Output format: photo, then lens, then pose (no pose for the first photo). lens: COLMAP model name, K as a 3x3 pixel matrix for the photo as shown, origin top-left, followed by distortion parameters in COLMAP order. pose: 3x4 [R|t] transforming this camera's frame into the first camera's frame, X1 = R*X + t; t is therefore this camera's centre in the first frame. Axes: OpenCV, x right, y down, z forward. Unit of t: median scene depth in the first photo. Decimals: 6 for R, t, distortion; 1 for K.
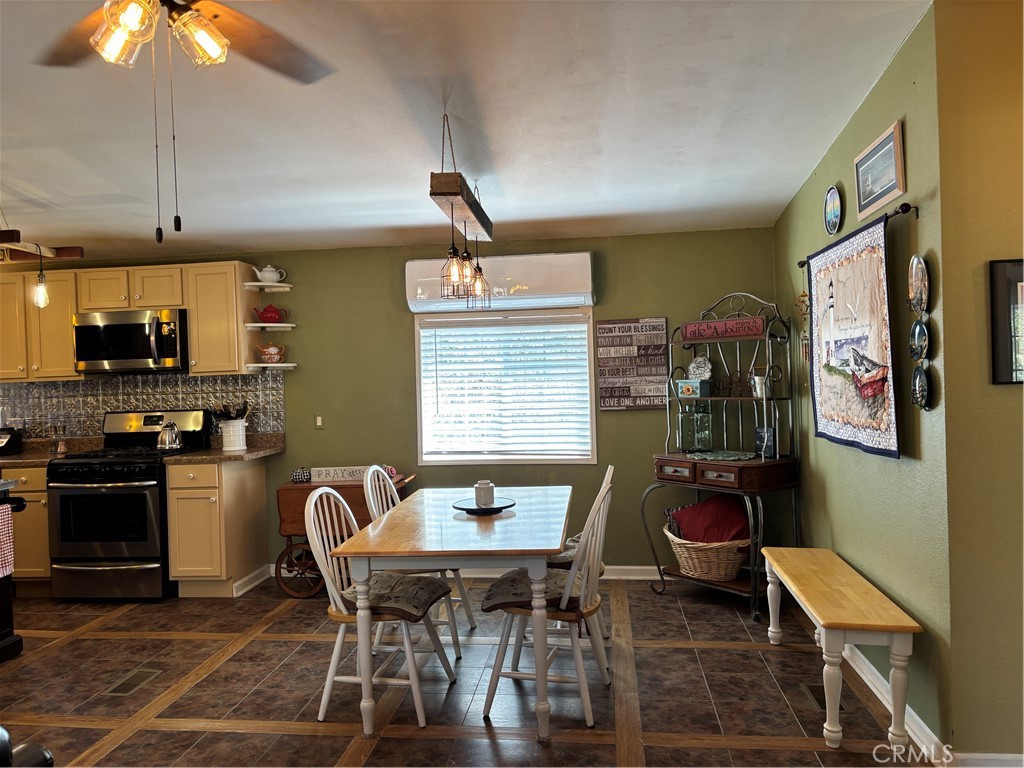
lens RADIAL K [[770.5, 0, 502.9], [0, 770.5, 374.3], [0, 0, 1]] dist [0.067217, -0.082576]
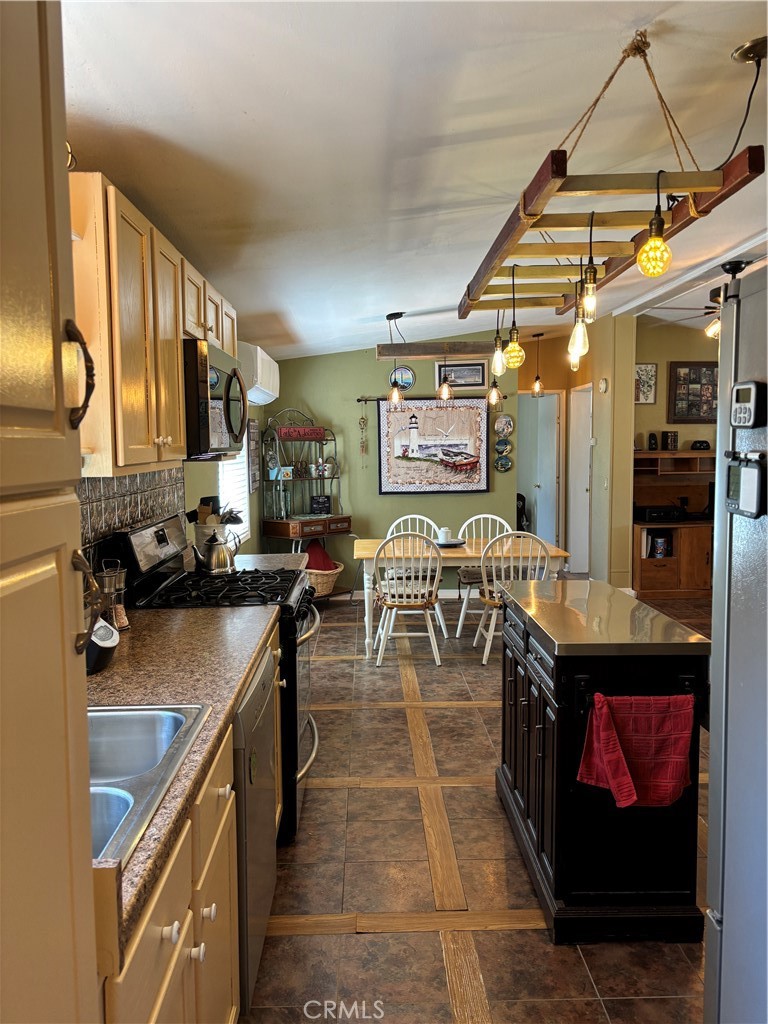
lens RADIAL K [[770.5, 0, 378.6], [0, 770.5, 510.0], [0, 0, 1]] dist [0.067217, -0.082576]
pose [[-0.147812, -0.051599, 0.987668, -1.108342], [0.020606, 0.998261, 0.055236, 0.010051], [-0.988801, 0.028516, -0.146492, 0.979892]]
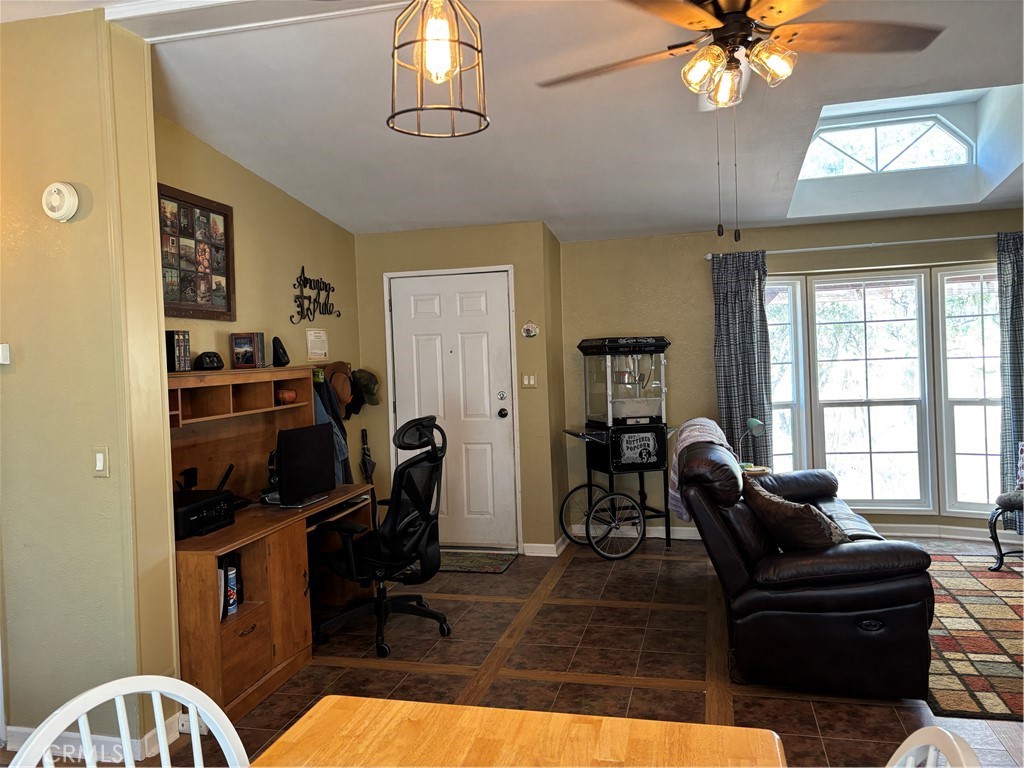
lens RADIAL K [[770.5, 0, 507.7], [0, 770.5, 376.4], [0, 0, 1]] dist [0.067217, -0.082576]
pose [[-0.990341, 0.066232, 0.121814, -0.084508], [0.070368, 0.997071, 0.029968, -0.006576], [-0.119472, 0.038250, -0.992100, 0.851960]]
